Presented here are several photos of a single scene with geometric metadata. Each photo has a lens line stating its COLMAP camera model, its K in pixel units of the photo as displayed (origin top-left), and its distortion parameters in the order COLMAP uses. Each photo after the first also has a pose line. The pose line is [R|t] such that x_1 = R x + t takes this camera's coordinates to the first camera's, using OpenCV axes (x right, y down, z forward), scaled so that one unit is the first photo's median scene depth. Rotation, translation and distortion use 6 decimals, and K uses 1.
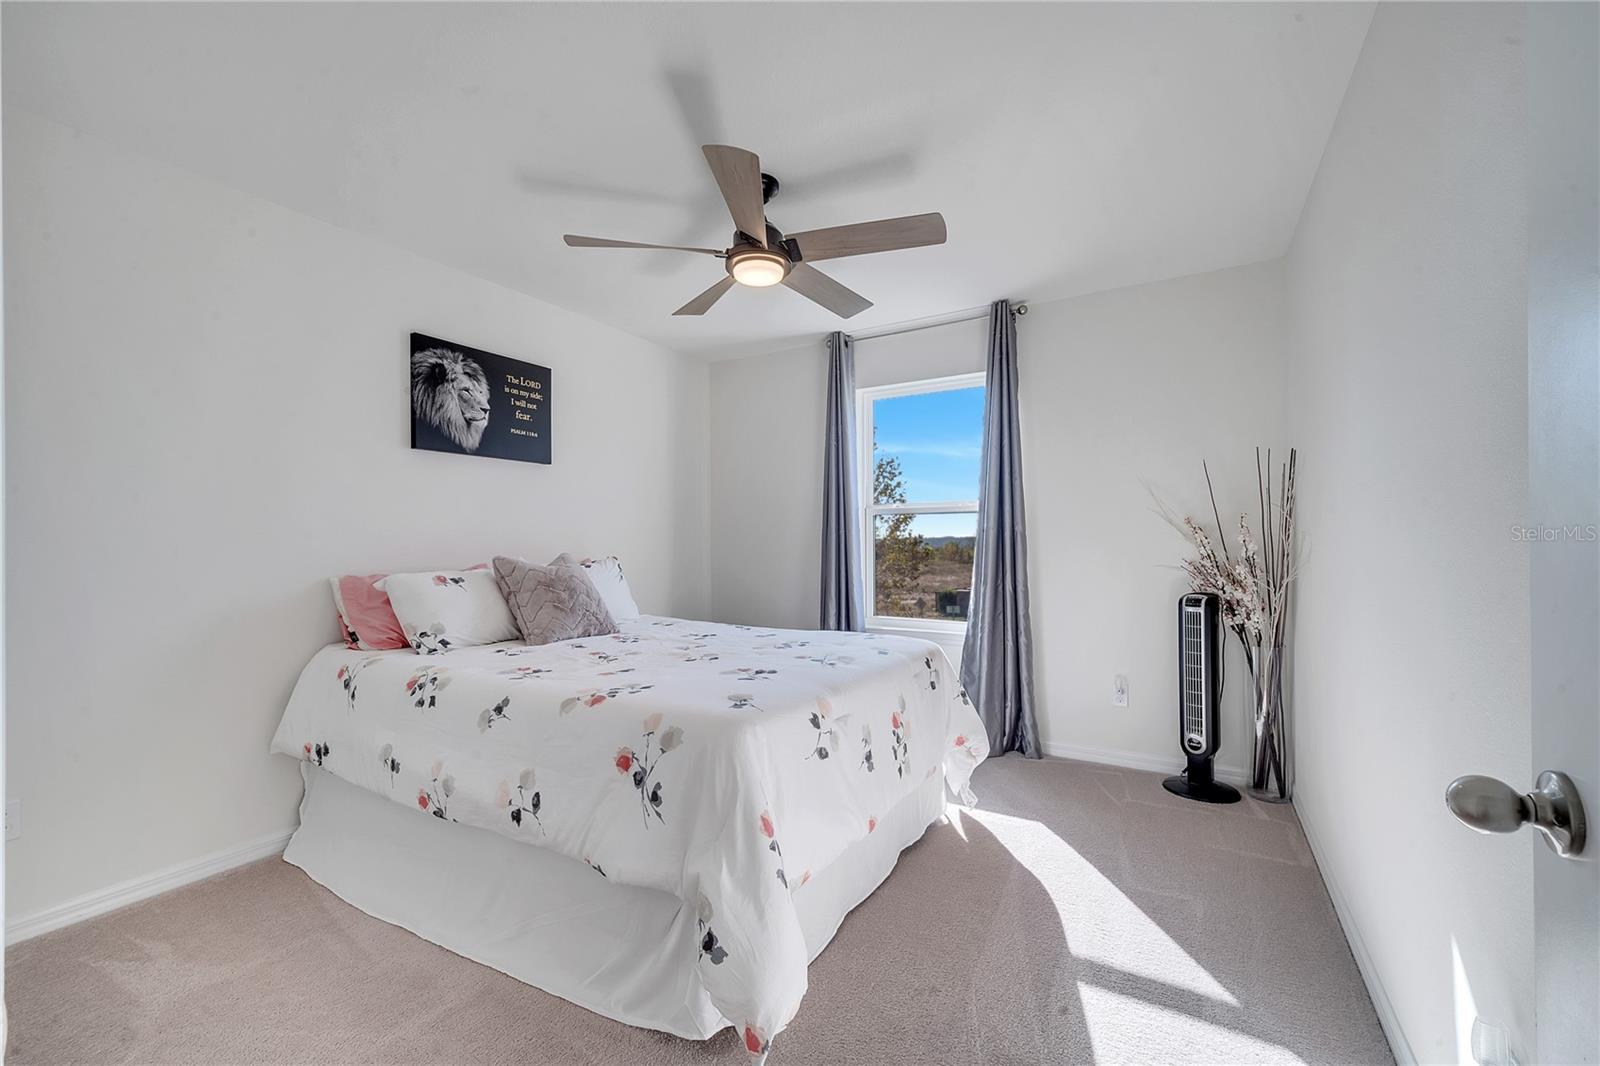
lens RADIAL K [[649.9, 0, 794.7], [0, 649.9, 534.0], [0, 0, 1]] dist [0.002622, 0.000024]
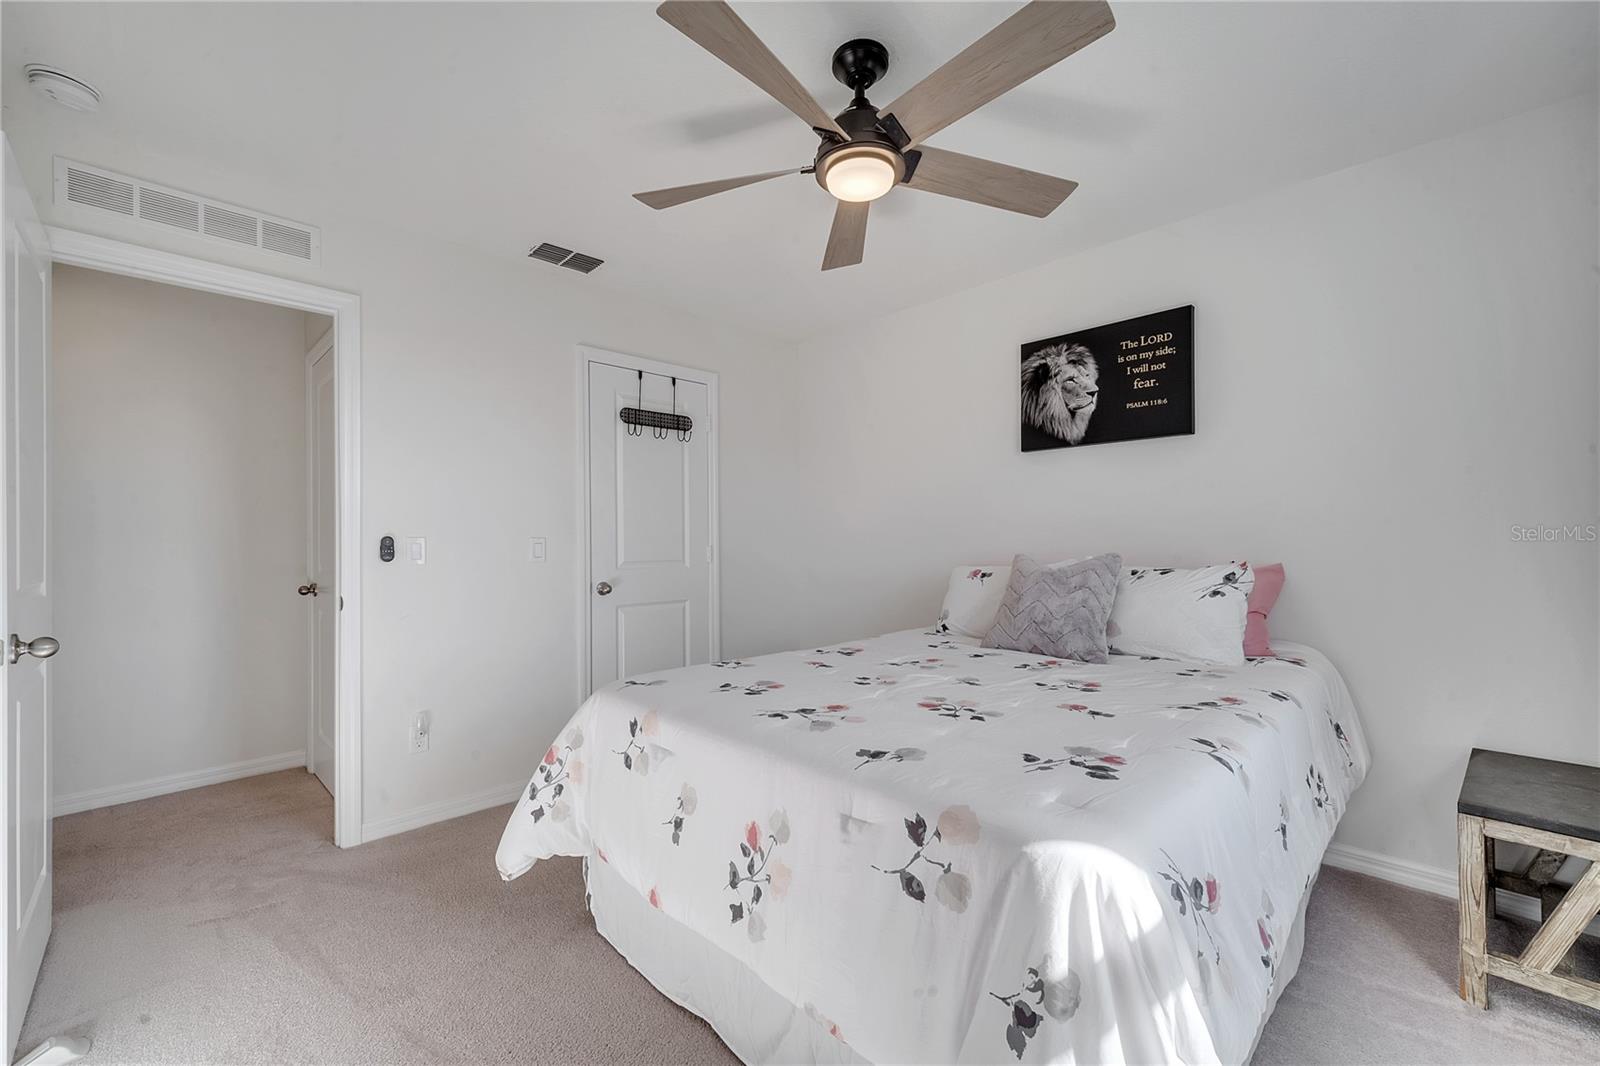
lens RADIAL K [[649.9, 0, 794.5], [0, 649.9, 540.2], [0, 0, 1]] dist [0.002622, 0.000024]
pose [[-0.250181, -0.001729, -0.968198, 0.511532], [0.012215, 0.999913, -0.004942, 0.013356], [0.968122, -0.013063, -0.250138, 0.837693]]
